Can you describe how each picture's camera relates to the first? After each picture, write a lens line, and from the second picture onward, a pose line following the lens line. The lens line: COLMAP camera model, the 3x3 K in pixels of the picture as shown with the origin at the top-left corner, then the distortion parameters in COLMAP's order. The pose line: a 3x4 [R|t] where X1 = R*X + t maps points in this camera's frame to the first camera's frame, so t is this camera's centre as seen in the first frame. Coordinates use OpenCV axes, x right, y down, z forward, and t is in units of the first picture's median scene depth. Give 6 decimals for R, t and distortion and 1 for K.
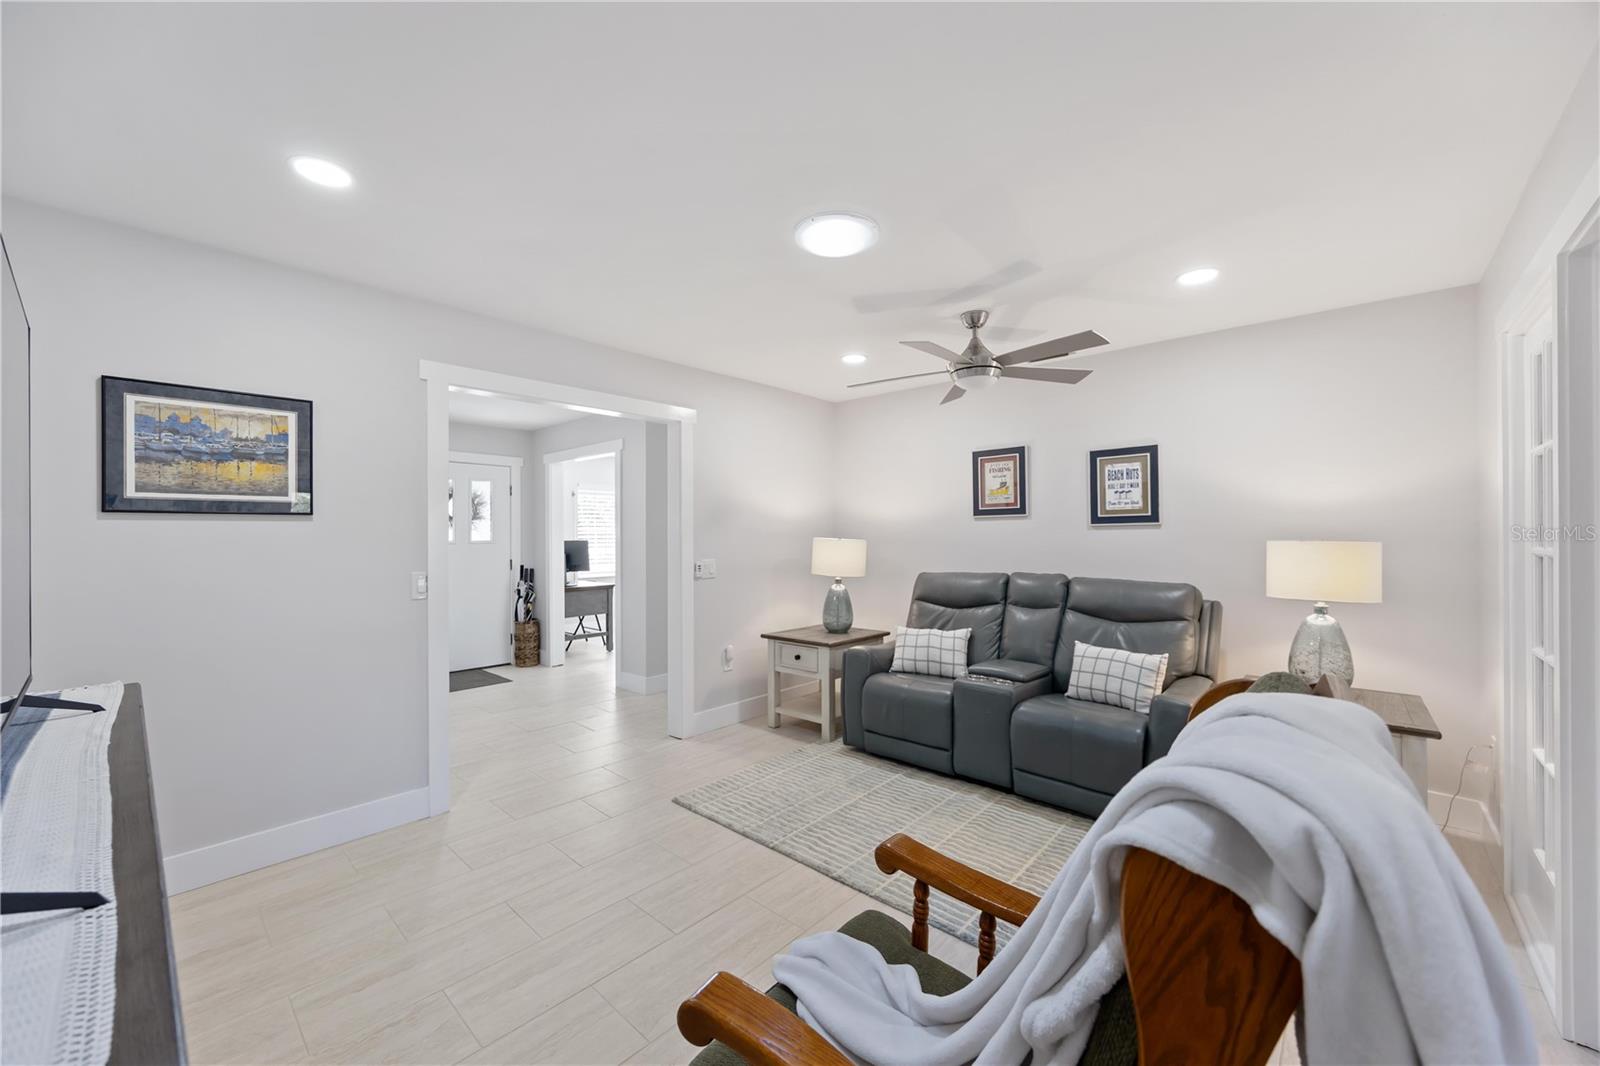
lens RADIAL K [[613.4, 0, 801.9], [0, 613.4, 535.7], [0, 0, 1]] dist [0.001484, -0.000023]
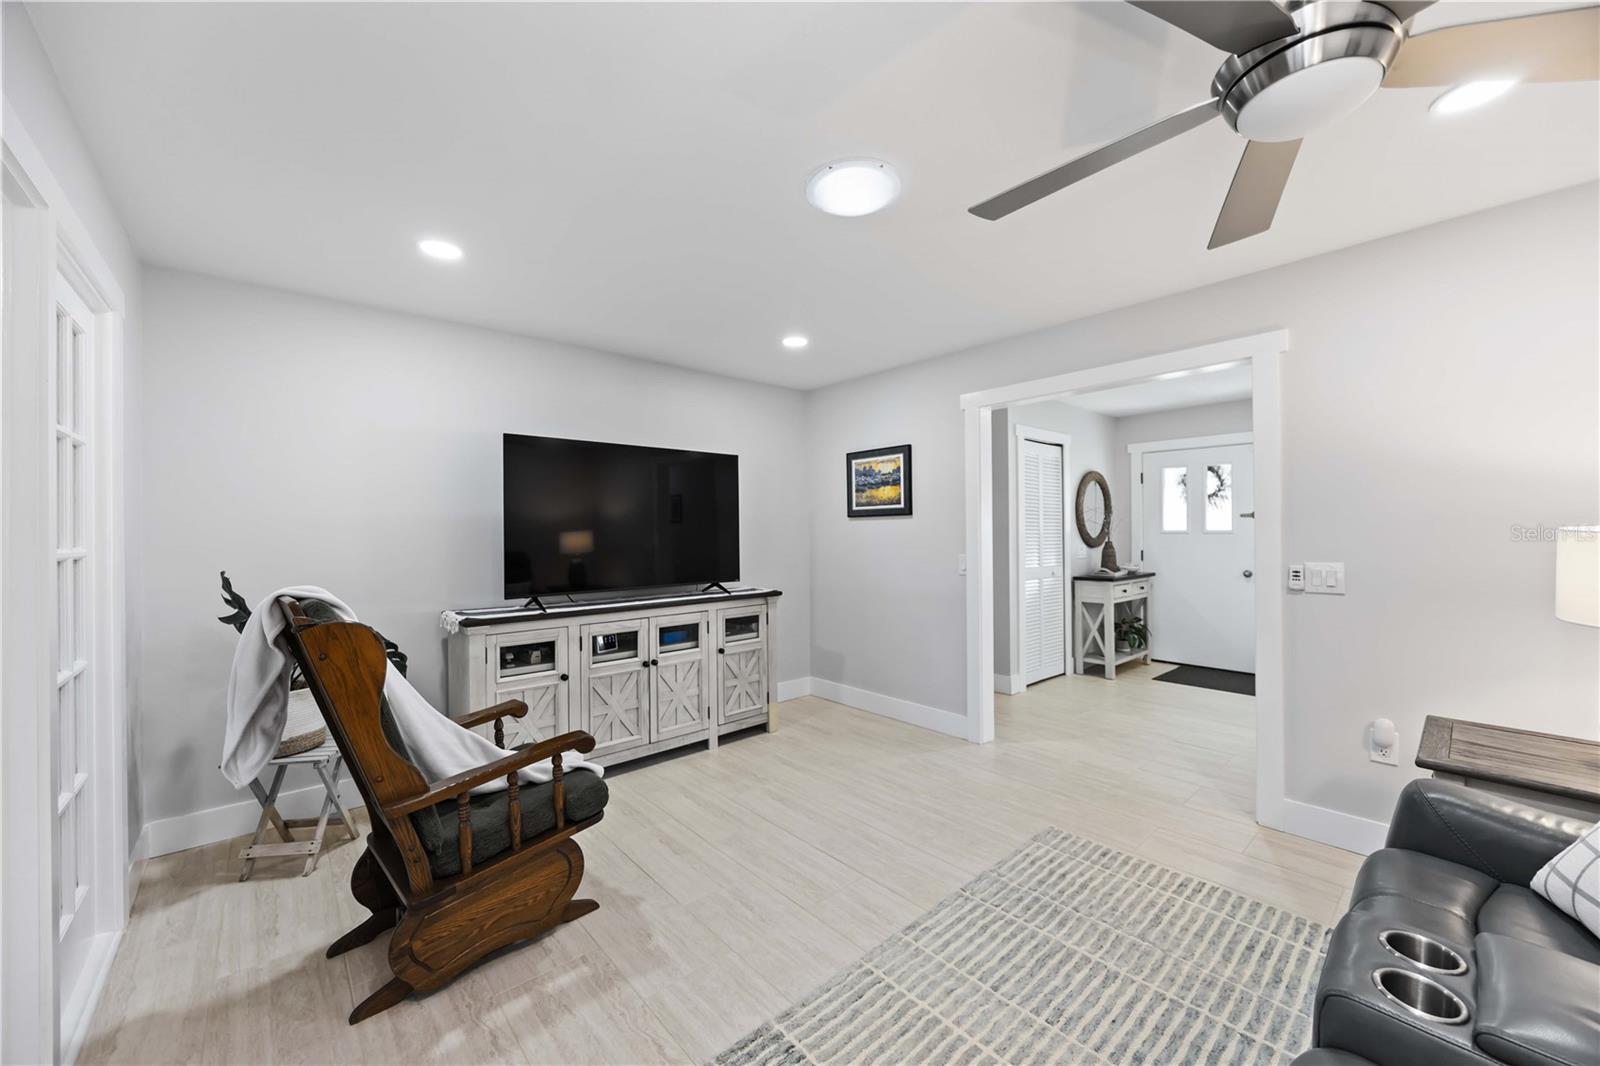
lens RADIAL K [[613.4, 0, 802.8], [0, 613.4, 531.6], [0, 0, 1]] dist [0.001484, -0.000023]
pose [[-0.109845, 0.005239, -0.993935, 0.520807], [0.008528, 0.999954, 0.004328, 0.000311], [0.993912, -0.008001, -0.109885, 0.559977]]
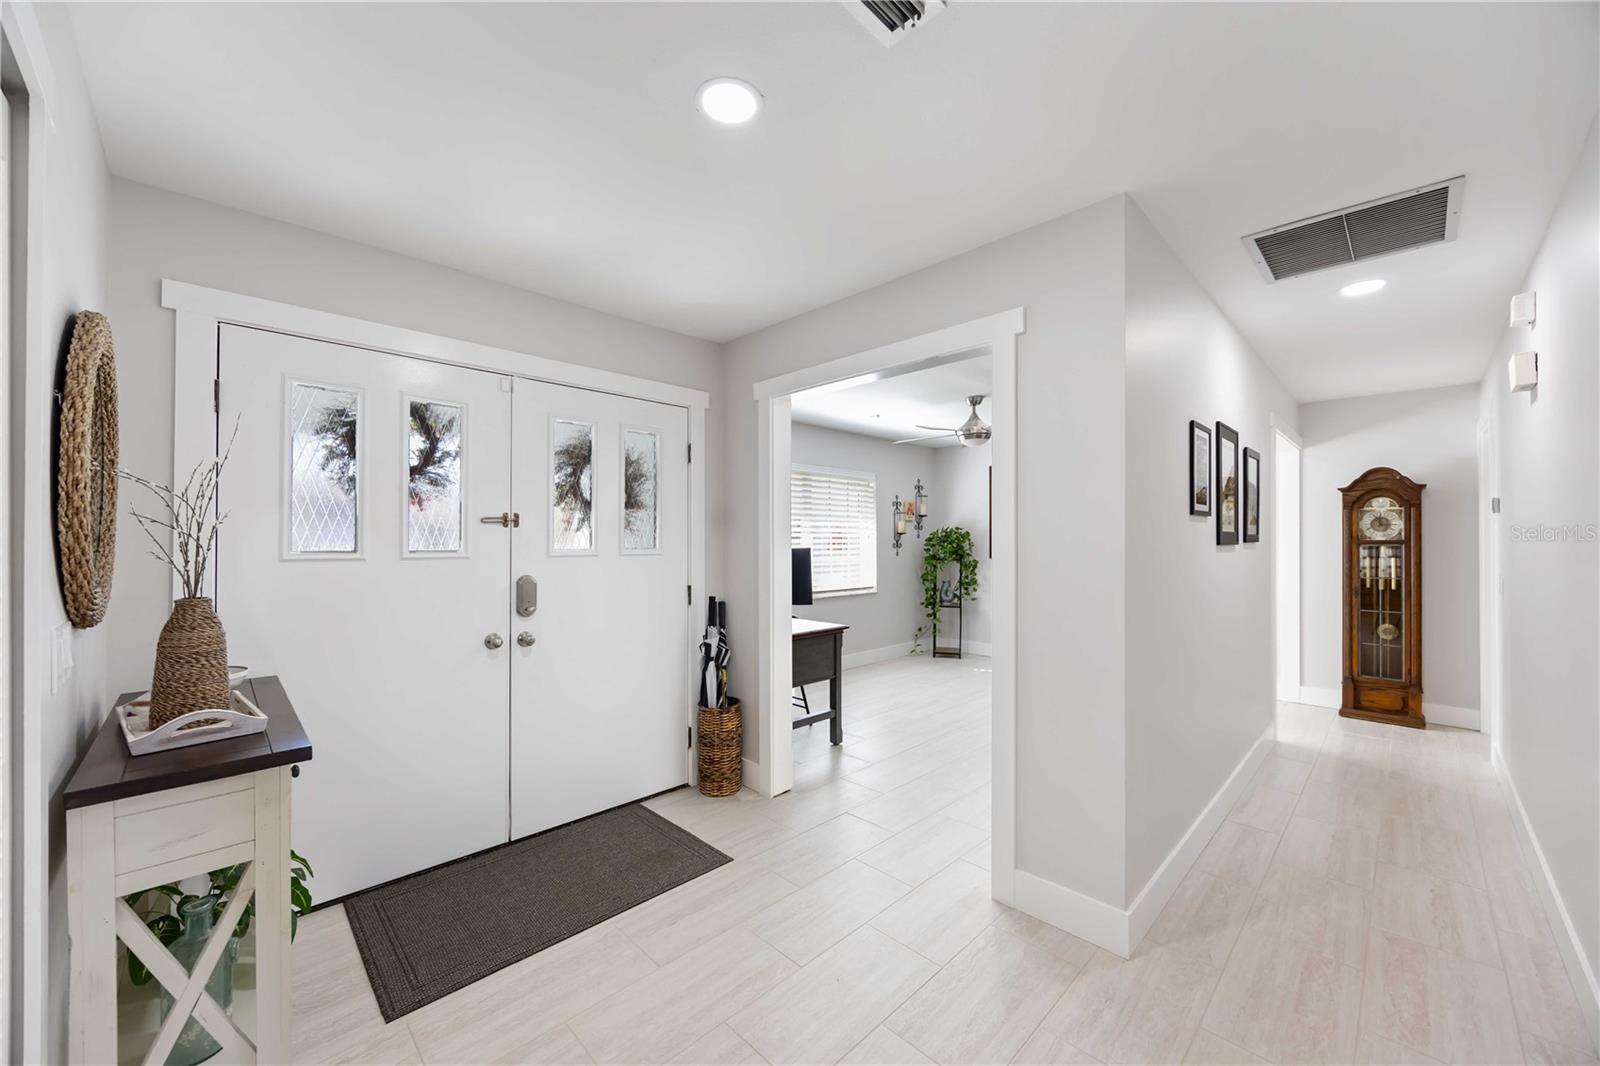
lens RADIAL K [[613.4, 0, 800.1], [0, 613.4, 532.7], [0, 0, 1]] dist [0.001484, -0.000023]
pose [[0.998569, -0.001092, -0.053467, -0.545224], [0.000409, 0.999918, -0.012794, 0.001095], [0.053477, 0.012753, 0.998488, 0.749124]]
